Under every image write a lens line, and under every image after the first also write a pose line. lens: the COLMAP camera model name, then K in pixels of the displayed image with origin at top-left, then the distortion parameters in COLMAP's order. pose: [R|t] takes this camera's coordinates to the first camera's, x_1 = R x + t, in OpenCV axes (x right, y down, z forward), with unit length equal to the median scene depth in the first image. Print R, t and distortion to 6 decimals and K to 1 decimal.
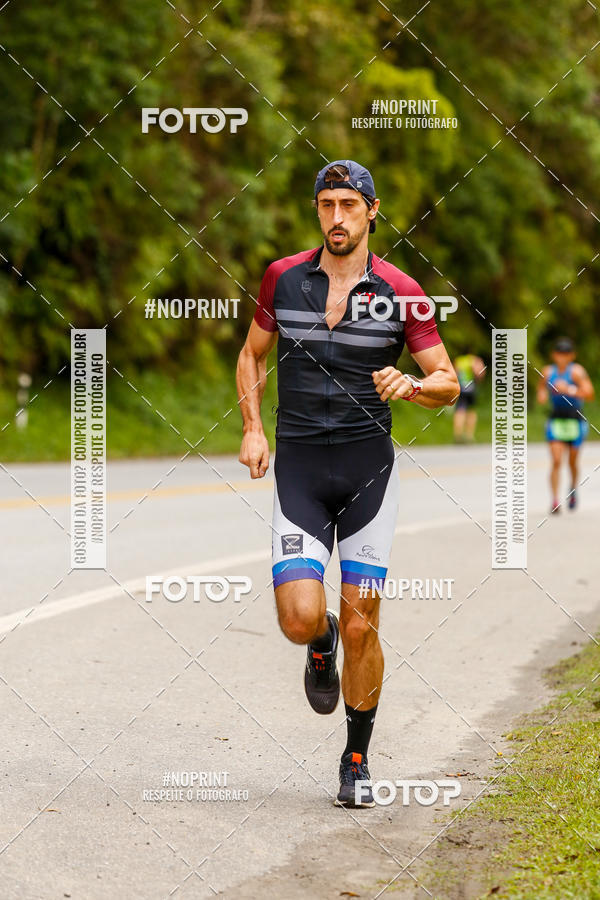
lens RADIAL K [[5616.8, 0, 300.0], [0, 5616.8, 450.0], [0, 0, 1]] dist [1.016867, -45.790191]
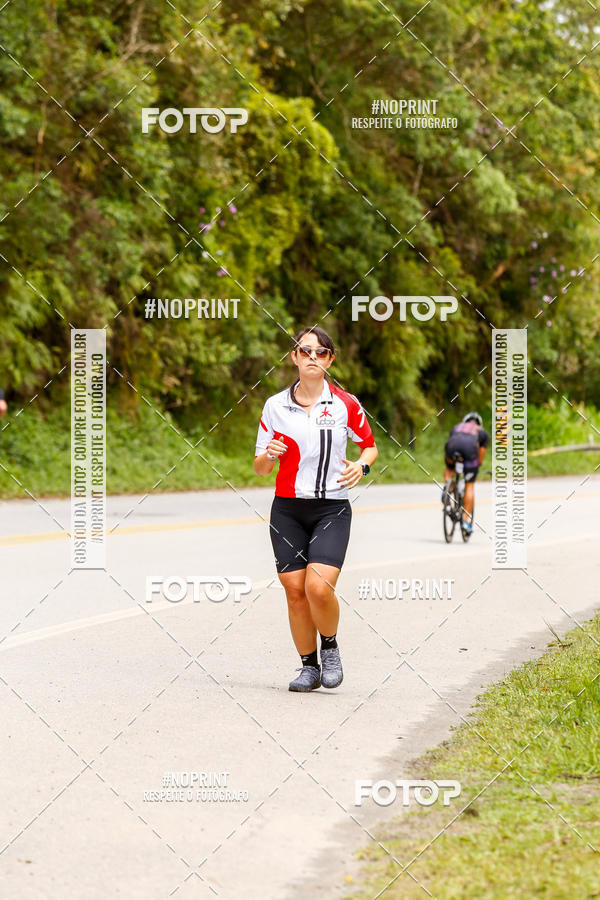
lens RADIAL K [[5584.5, 0, 300.0], [0, 5584.5, 450.0], [0, 0, 1]] dist [0.316838, -31.067197]
pose [[0.999800, 0.002889, 0.019772, 0.008082], [-0.002780, 0.999981, -0.005526, -0.004793], [-0.019788, 0.005470, 0.999789, 0.110121]]
